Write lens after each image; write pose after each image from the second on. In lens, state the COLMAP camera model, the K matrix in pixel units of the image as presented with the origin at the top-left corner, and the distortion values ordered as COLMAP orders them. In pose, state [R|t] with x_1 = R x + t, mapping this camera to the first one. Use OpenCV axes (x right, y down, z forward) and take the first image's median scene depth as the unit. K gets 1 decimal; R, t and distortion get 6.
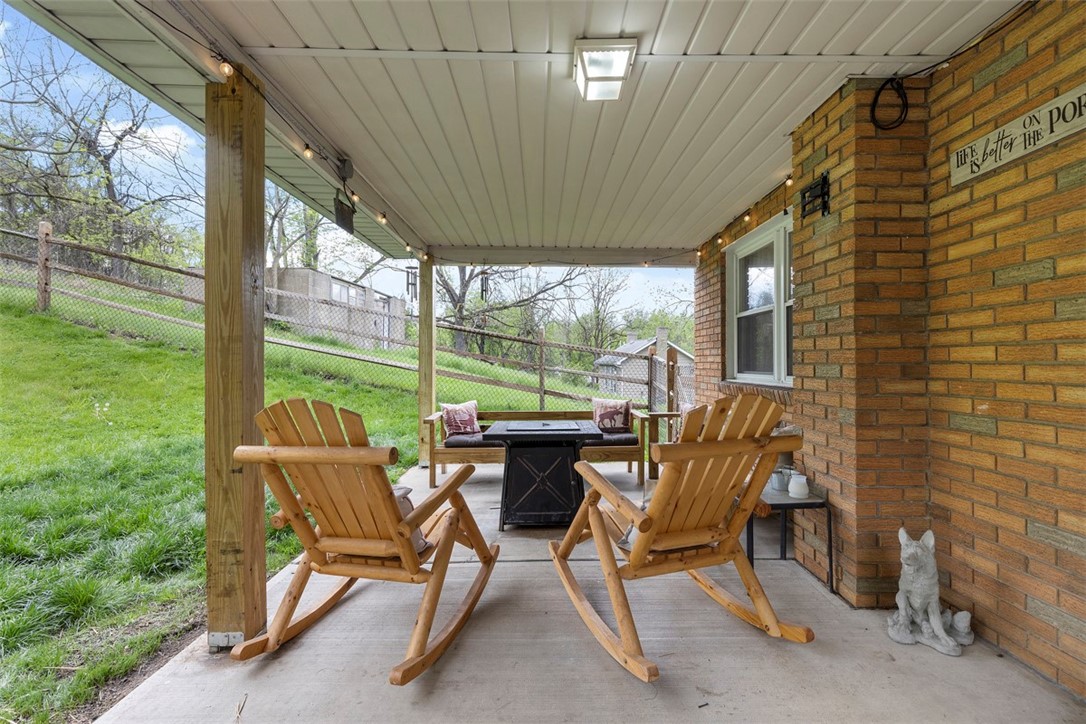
lens RADIAL K [[492.5, 0, 549.9], [0, 492.5, 363.7], [0, 0, 1]] dist [0.013915, -0.002883]
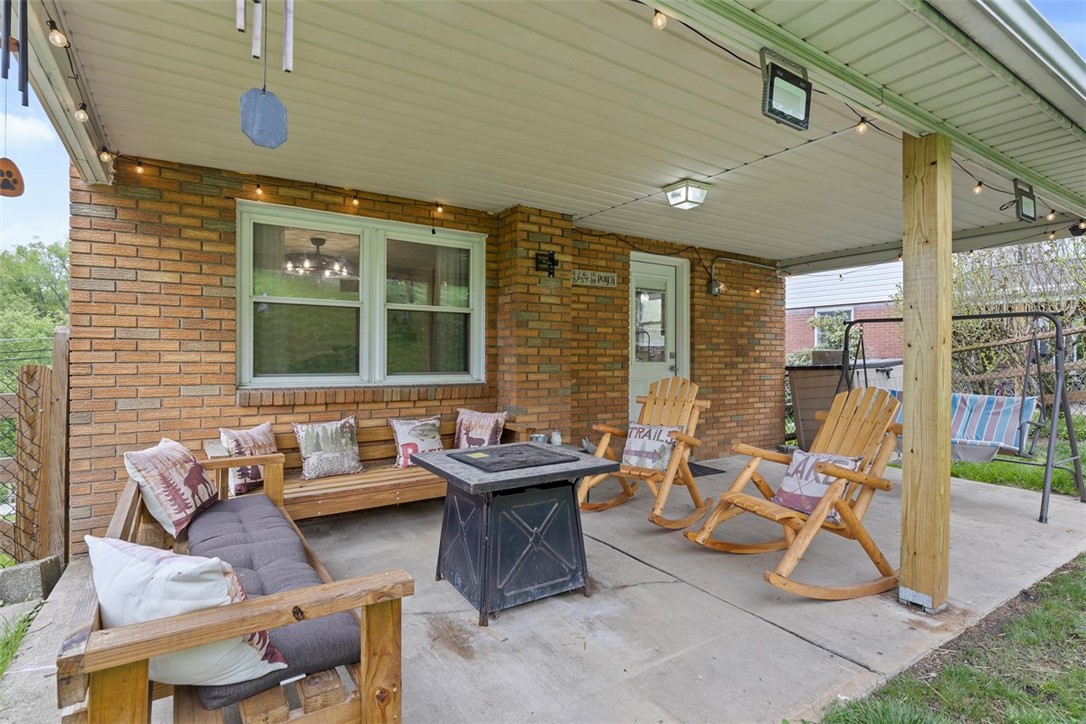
lens RADIAL K [[539.4, 0, 549.5], [0, 539.4, 359.0], [0, 0, 1]] dist [0.006760, 0.000536]
pose [[-0.536874, -0.003134, 0.843657, -1.127989], [-0.003474, 0.999993, 0.001504, -0.021355], [-0.843655, -0.002123, -0.536881, 2.237219]]
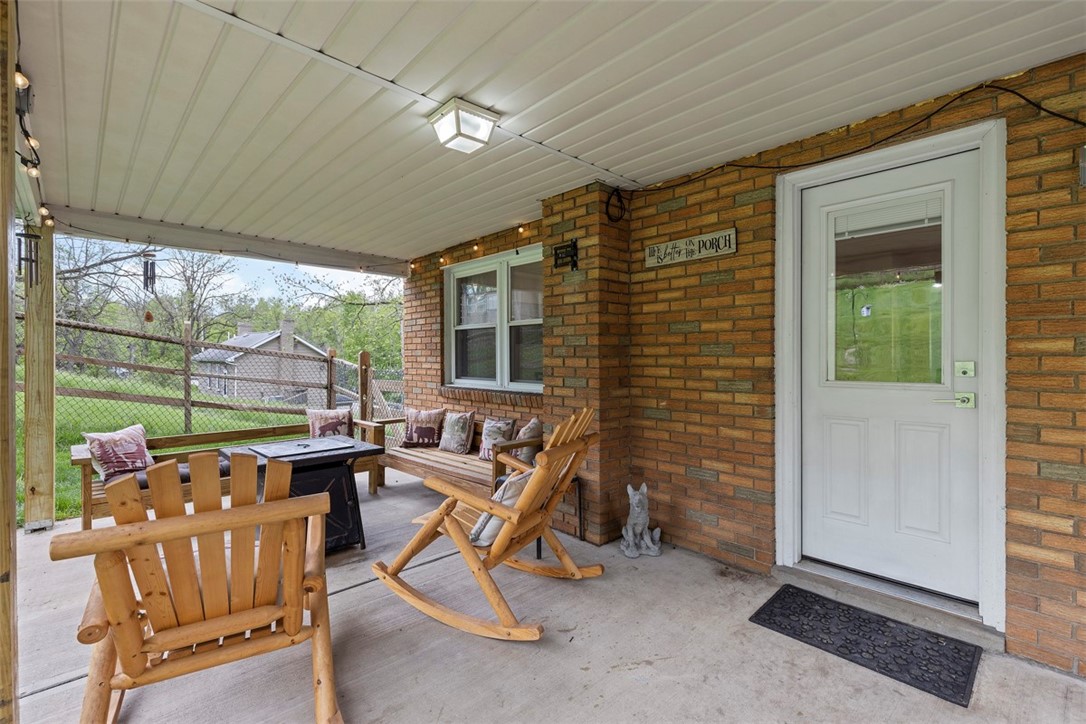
lens RADIAL K [[492.5, 0, 557.4], [0, 492.5, 359.8], [0, 0, 1]] dist [0.013915, -0.002883]
pose [[0.728948, -0.003812, 0.684559, -0.473024], [0.000898, 0.999989, 0.004612, -0.062016], [-0.684569, -0.002747, 0.728943, 0.028668]]
